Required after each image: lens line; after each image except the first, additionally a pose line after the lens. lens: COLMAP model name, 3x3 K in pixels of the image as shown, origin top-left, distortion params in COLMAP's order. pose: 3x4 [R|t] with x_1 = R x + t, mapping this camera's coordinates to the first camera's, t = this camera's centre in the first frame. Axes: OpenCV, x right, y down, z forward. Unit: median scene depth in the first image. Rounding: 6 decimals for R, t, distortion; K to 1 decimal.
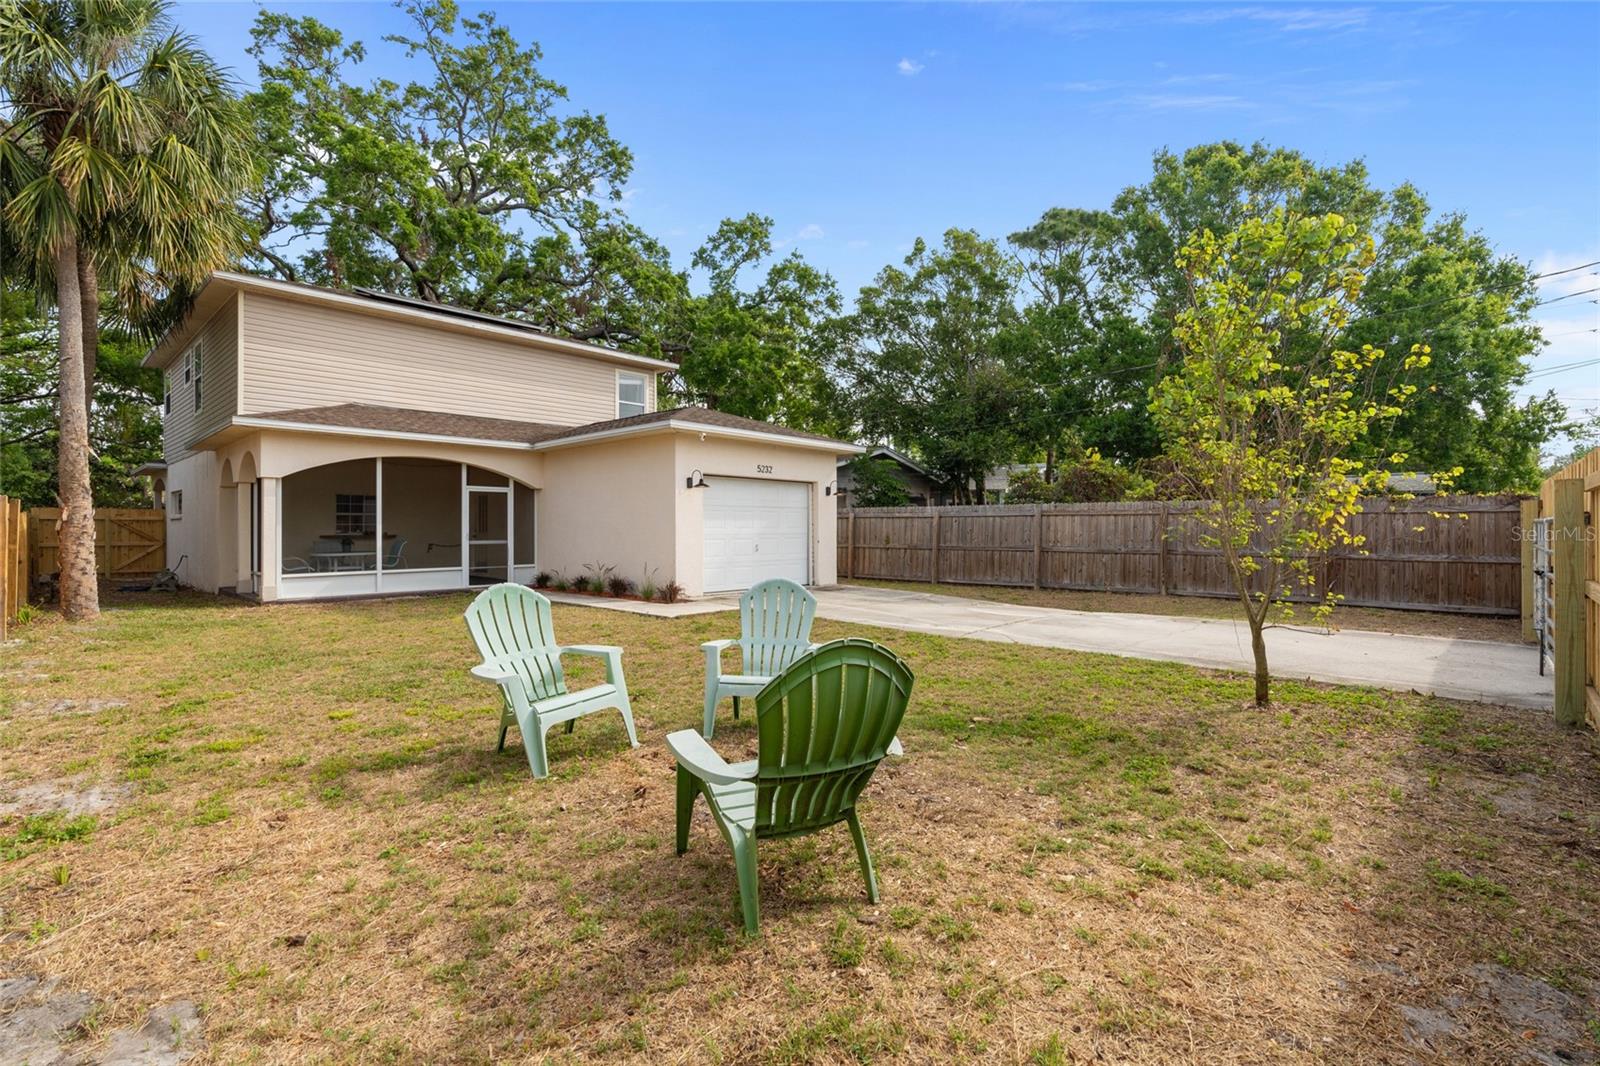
lens RADIAL K [[733.8, 0, 789.5], [0, 733.8, 534.3], [0, 0, 1]] dist [-0.004908, 0.000316]
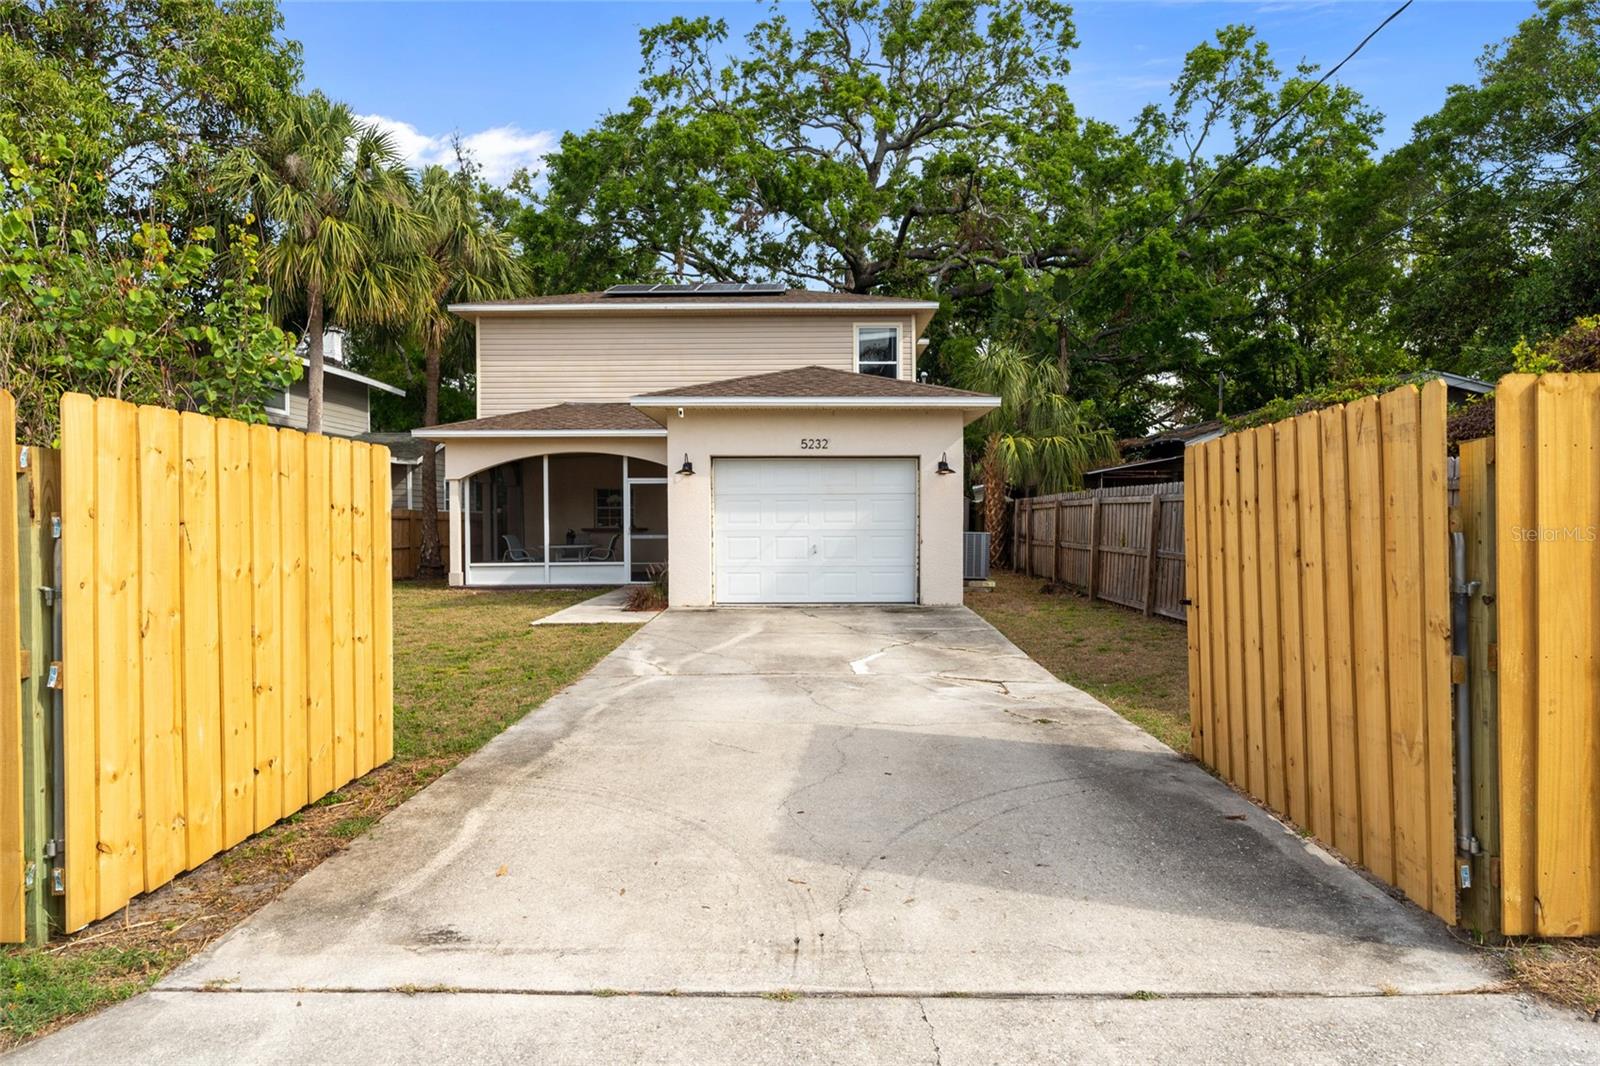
lens RADIAL K [[978.3, 0, 797.3], [0, 978.3, 529.3], [0, 0, 1]] dist [0.000958, 0.001424]
pose [[0.674710, 0.005469, -0.738063, 0.671861], [-0.001500, 0.999981, 0.006039, -0.007284], [0.738081, -0.002967, 0.674705, 0.297154]]
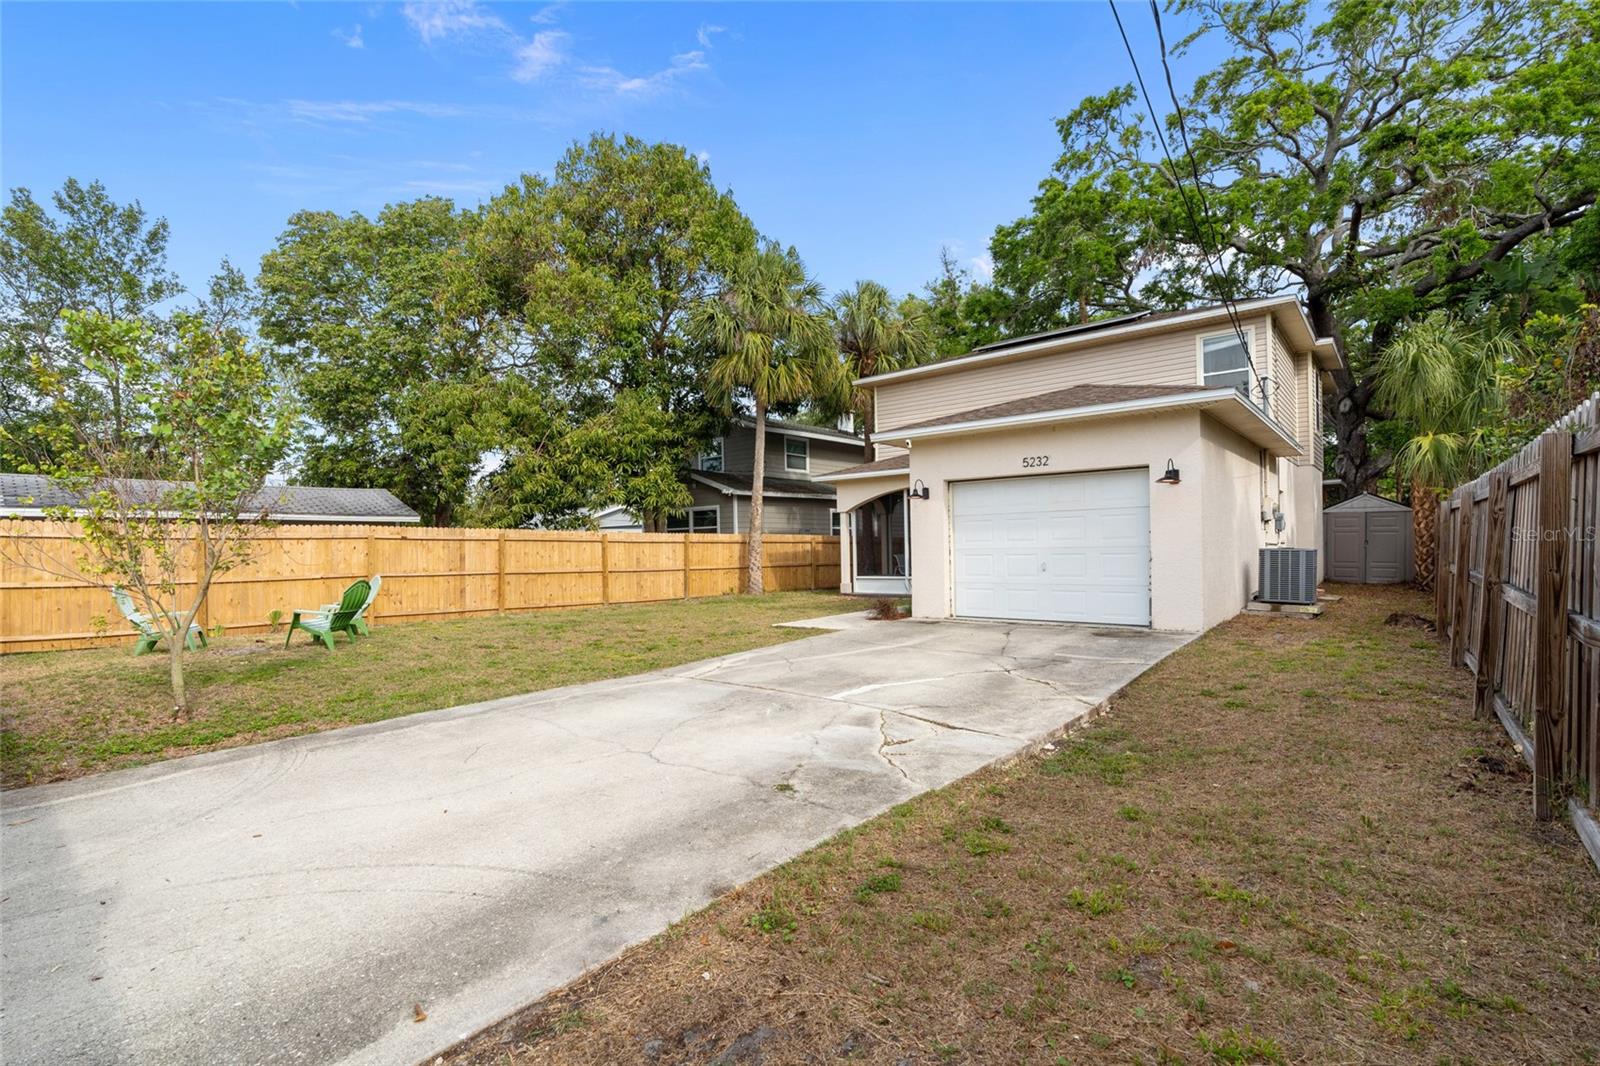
lens RADIAL K [[733.8, 0, 794.4], [0, 733.8, 542.1], [0, 0, 1]] dist [-0.004908, 0.000316]
pose [[0.048622, -0.009303, -0.998774, 0.681321], [0.009135, 0.999919, -0.008869, -0.001958], [0.998775, -0.008692, 0.048703, 0.689621]]
